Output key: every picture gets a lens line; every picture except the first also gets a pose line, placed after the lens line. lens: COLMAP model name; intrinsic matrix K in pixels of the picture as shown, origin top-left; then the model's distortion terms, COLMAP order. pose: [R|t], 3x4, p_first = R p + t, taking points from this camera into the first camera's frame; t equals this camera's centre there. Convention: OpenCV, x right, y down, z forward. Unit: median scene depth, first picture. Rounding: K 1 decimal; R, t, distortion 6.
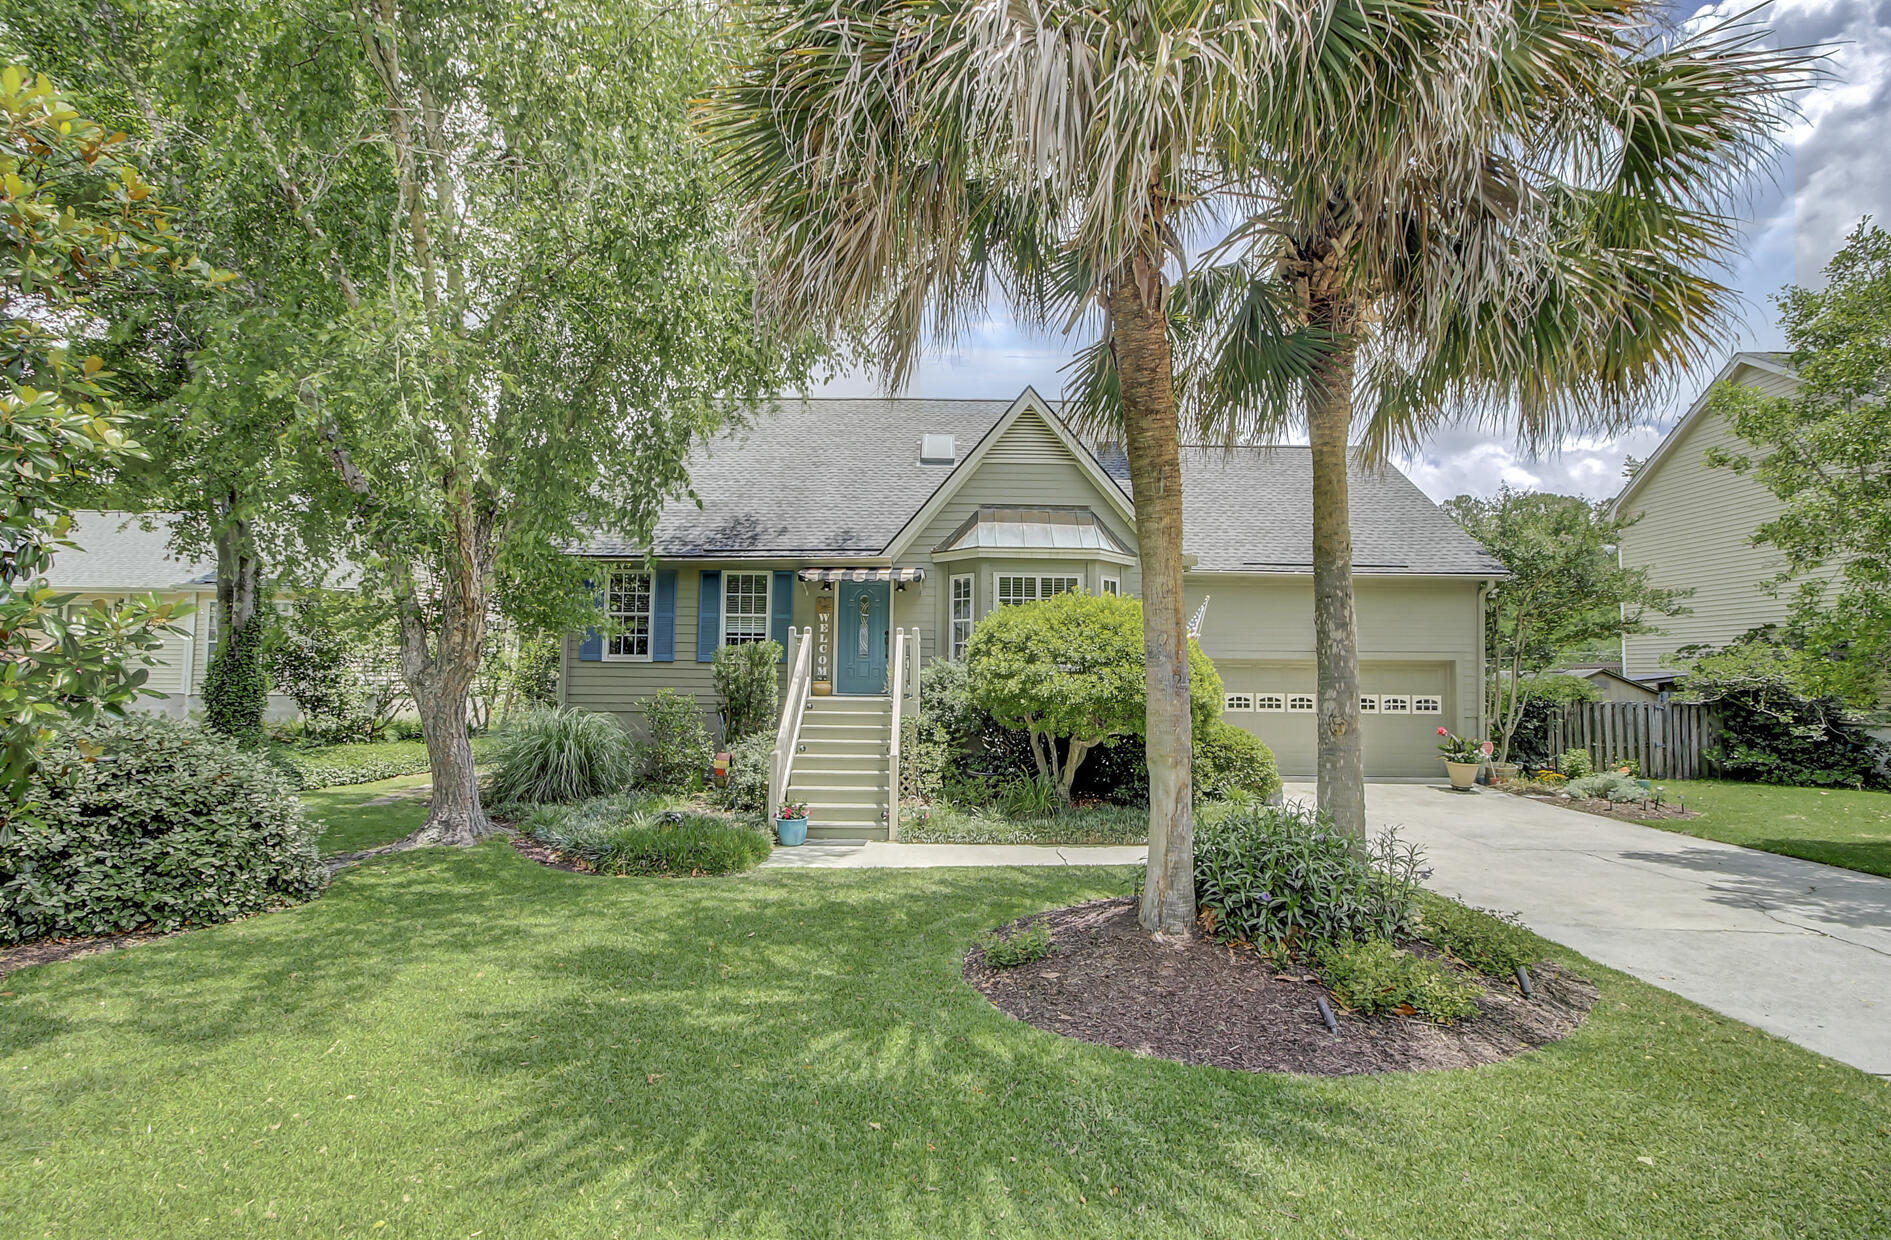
lens RADIAL K [[870.5, 0, 945.5], [0, 870.5, 620.0], [0, 0, 1]] dist [0.000664, 0.000165]
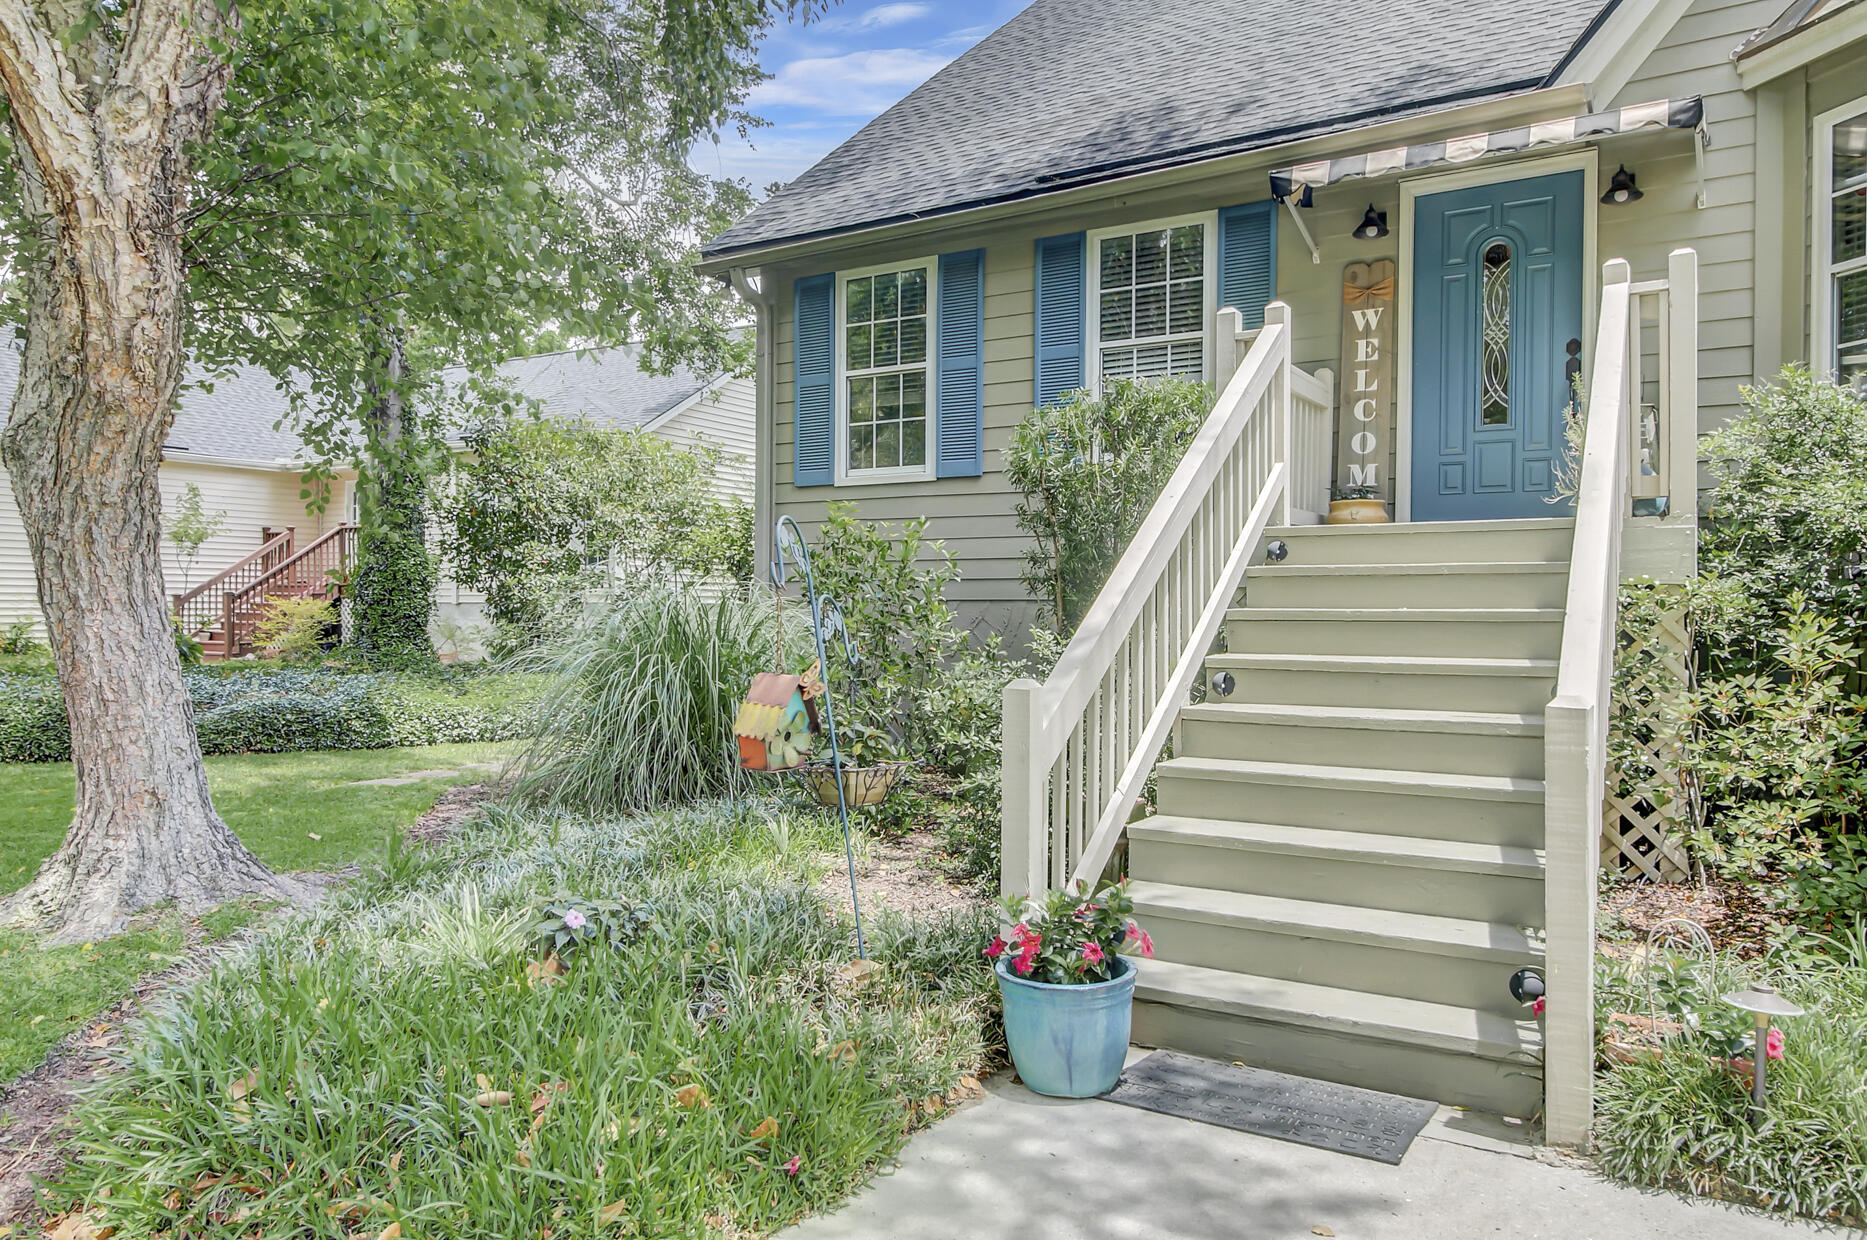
lens RADIAL K [[1264.3, 0, 933.5], [0, 1264.3, 620.0], [0, 0, 1]] dist [0.000128, -0.002906]
pose [[0.844566, -0.006547, -0.535412, -0.020599], [0.041366, 0.997735, 0.053051, 0.088547], [0.533851, -0.066953, 0.842924, 0.529511]]
